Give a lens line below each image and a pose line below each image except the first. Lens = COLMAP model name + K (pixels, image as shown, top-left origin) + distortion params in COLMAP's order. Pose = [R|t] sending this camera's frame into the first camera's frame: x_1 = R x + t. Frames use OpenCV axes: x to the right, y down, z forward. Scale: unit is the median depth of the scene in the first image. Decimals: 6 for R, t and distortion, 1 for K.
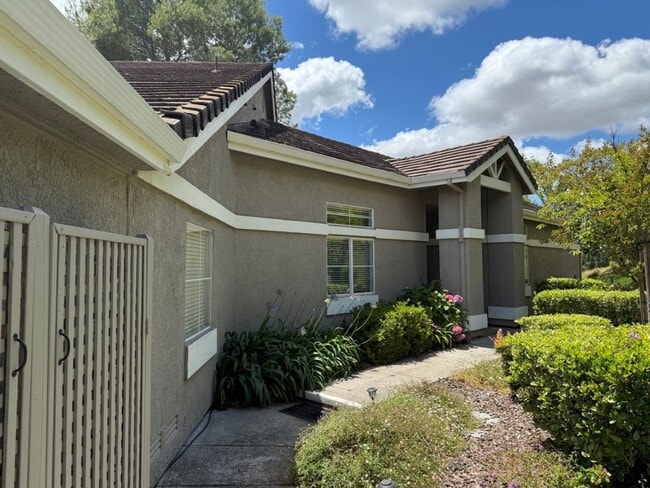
lens RADIAL K [[455.3, 0, 327.7], [0, 455.3, 241.3], [0, 0, 1]] dist [0.043651, -0.023058]
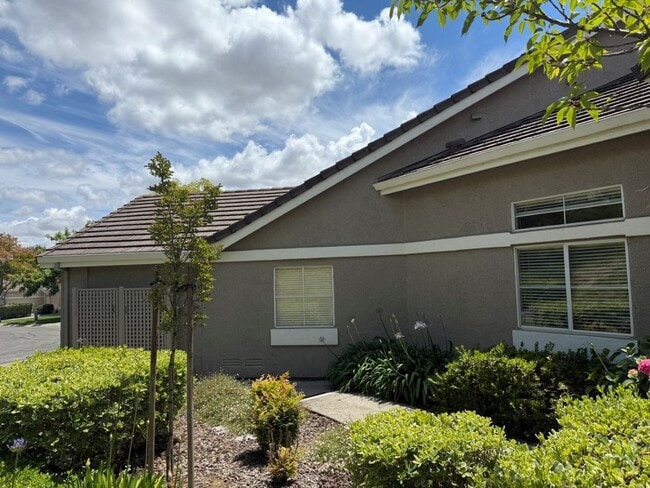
lens RADIAL K [[455.3, 0, 327.6], [0, 455.3, 242.7], [0, 0, 1]] dist [0.043651, -0.023058]
pose [[-0.226006, -0.051433, -0.972767, 0.740373], [0.093796, 0.992816, -0.074284, 0.008134], [0.969600, -0.108030, -0.219558, 0.778844]]
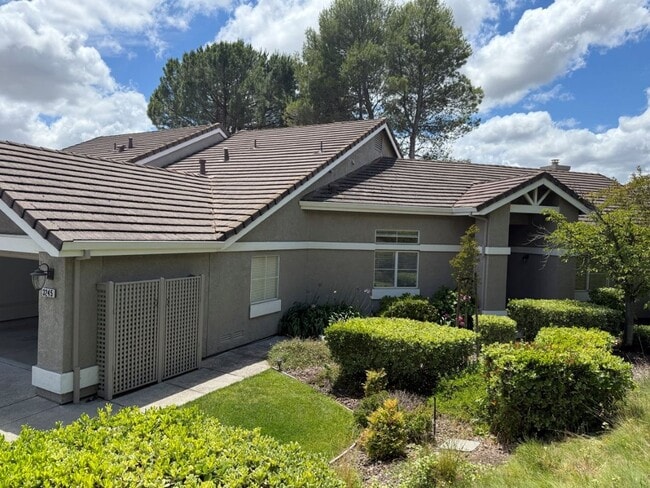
lens RADIAL K [[455.3, 0, 323.3], [0, 455.3, 244.8], [0, 0, 1]] dist [0.043651, -0.023058]
pose [[0.853358, 0.050070, -0.518916, 0.611209], [-0.008918, 0.996634, 0.081499, -0.145666], [0.521250, -0.064920, 0.850931, -0.421435]]
